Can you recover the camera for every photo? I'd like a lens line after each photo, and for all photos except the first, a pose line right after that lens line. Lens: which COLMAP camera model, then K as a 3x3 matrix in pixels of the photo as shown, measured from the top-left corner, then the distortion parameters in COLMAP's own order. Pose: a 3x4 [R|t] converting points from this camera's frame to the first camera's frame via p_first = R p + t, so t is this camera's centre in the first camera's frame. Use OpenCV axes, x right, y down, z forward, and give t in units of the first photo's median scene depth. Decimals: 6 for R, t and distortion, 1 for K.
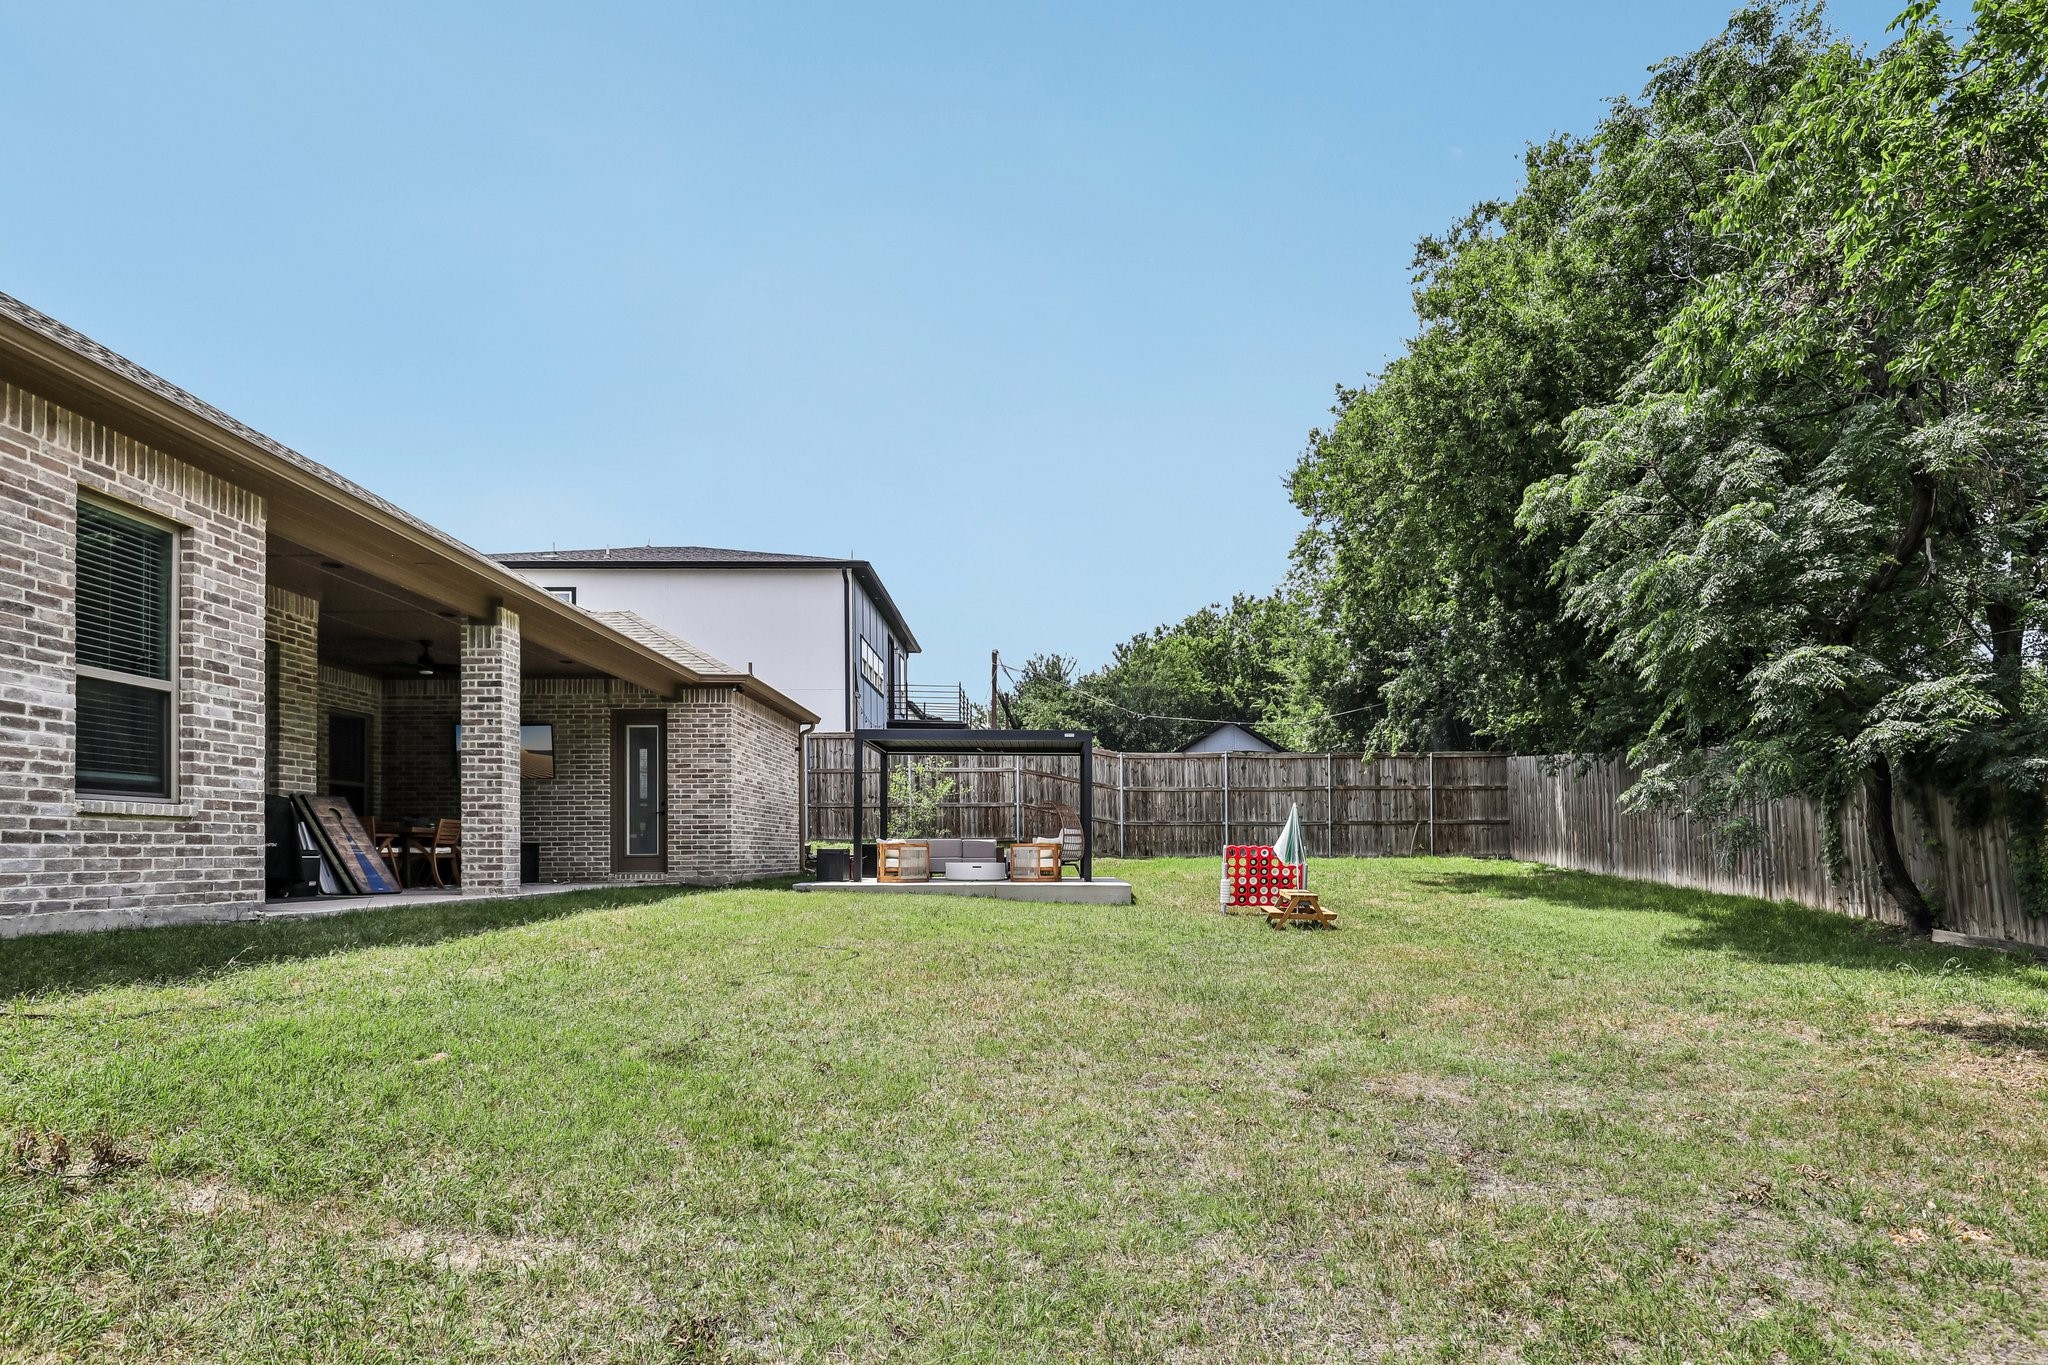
lens RADIAL K [[1147.4, 0, 1126.6], [0, 1147.4, 839.0], [0, 0, 1]] dist [-0.001834, -0.000537]
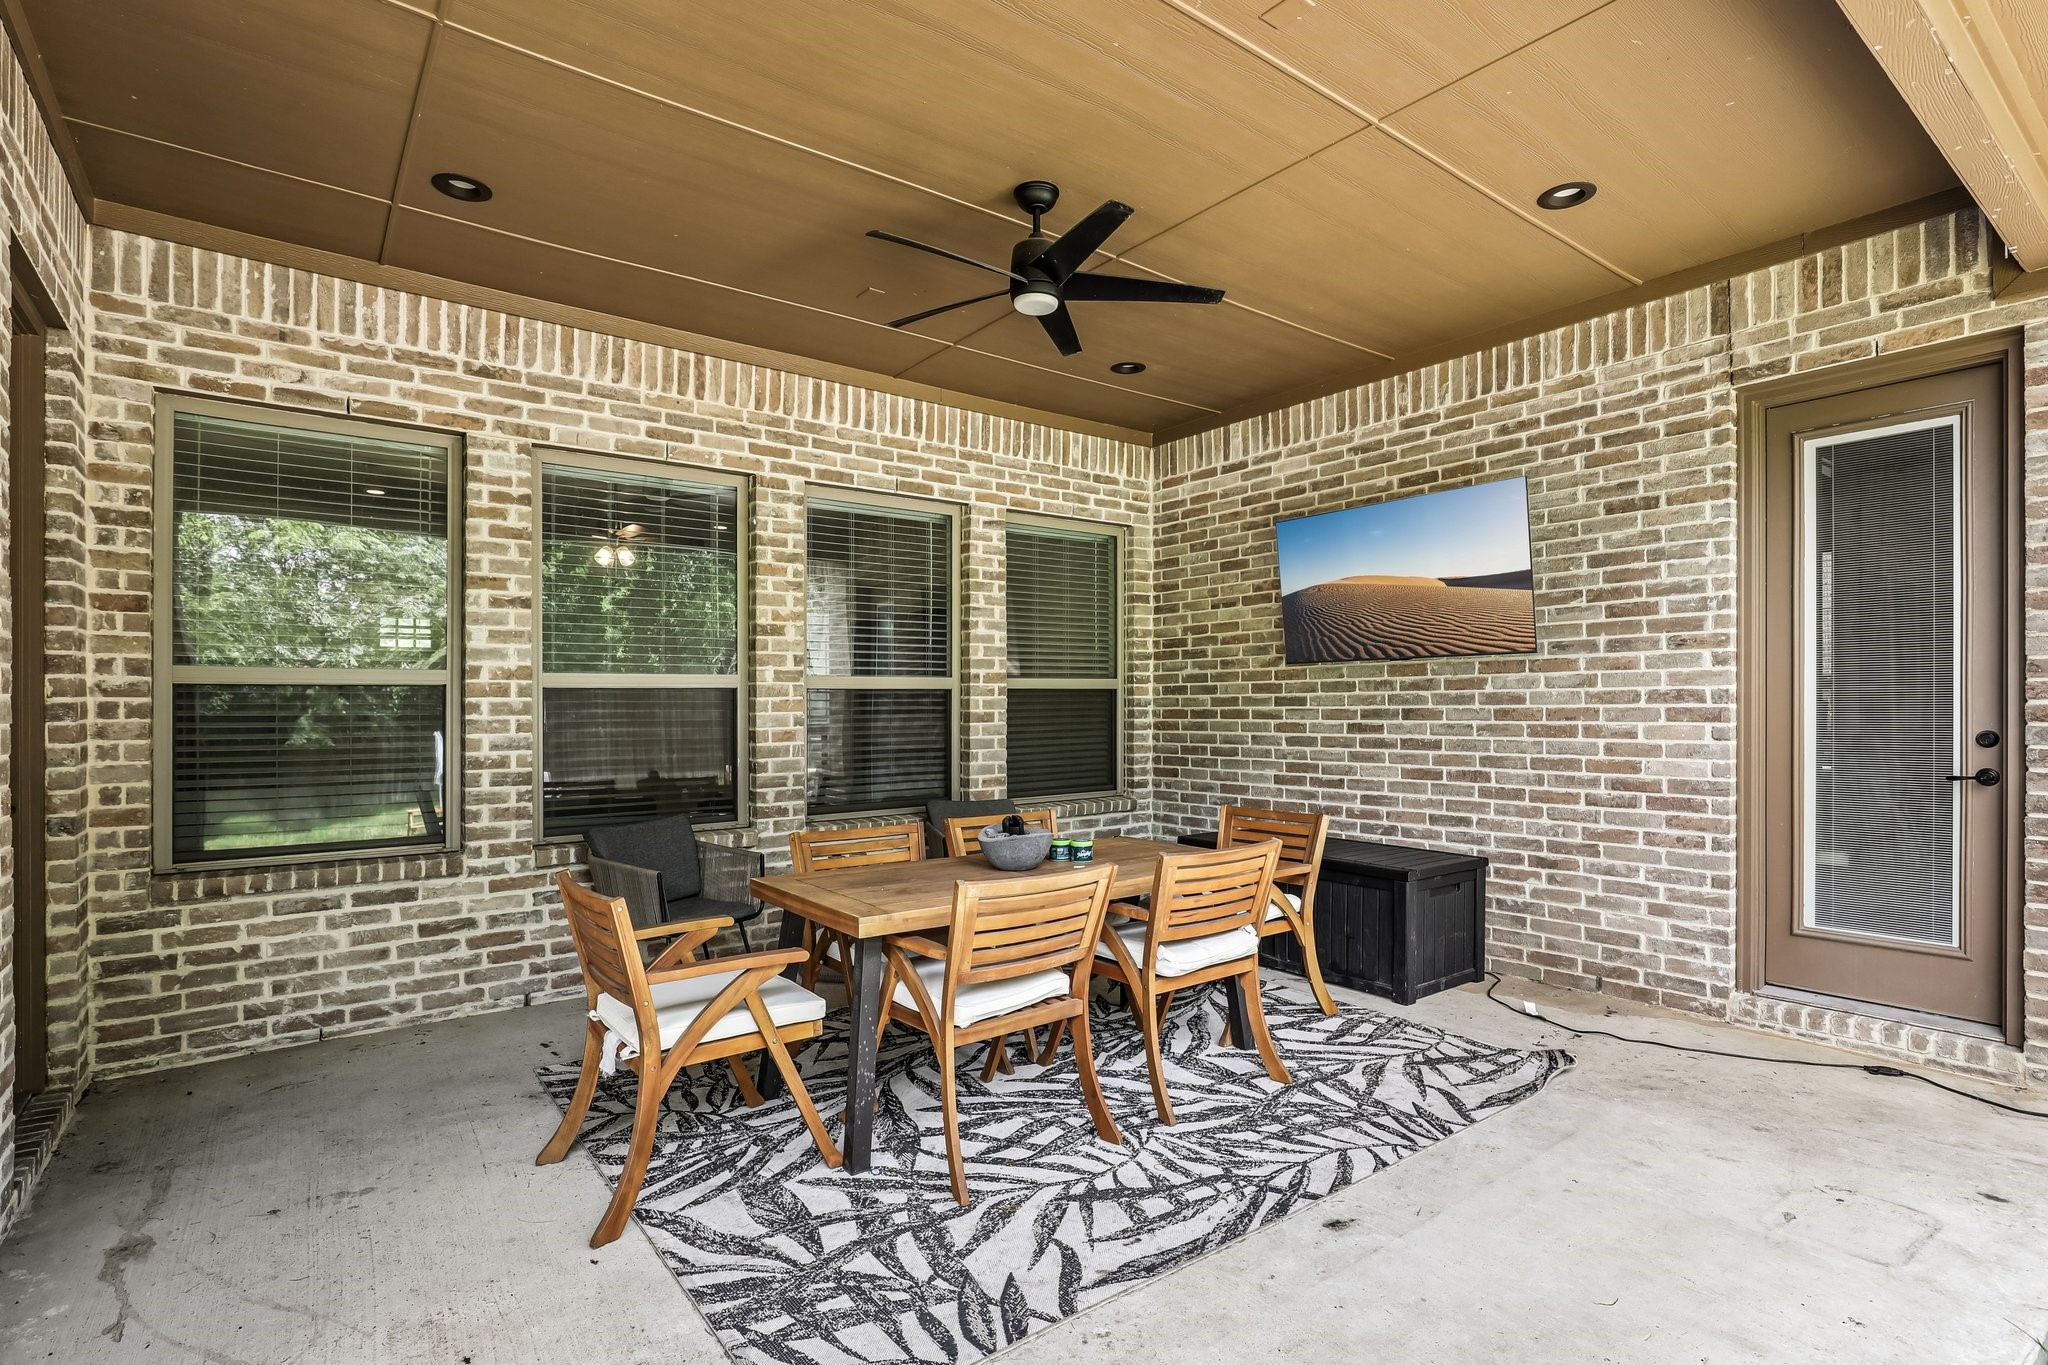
lens RADIAL K [[995.5, 0, 1022.7], [0, 995.5, 703.5], [0, 0, 1]] dist [-0.000289, 0.000164]
pose [[0.554163, 0.003854, -0.832399, -0.347039], [0.004587, 0.999960, 0.007683, -0.041052], [0.832396, -0.008076, 0.554123, 0.727181]]
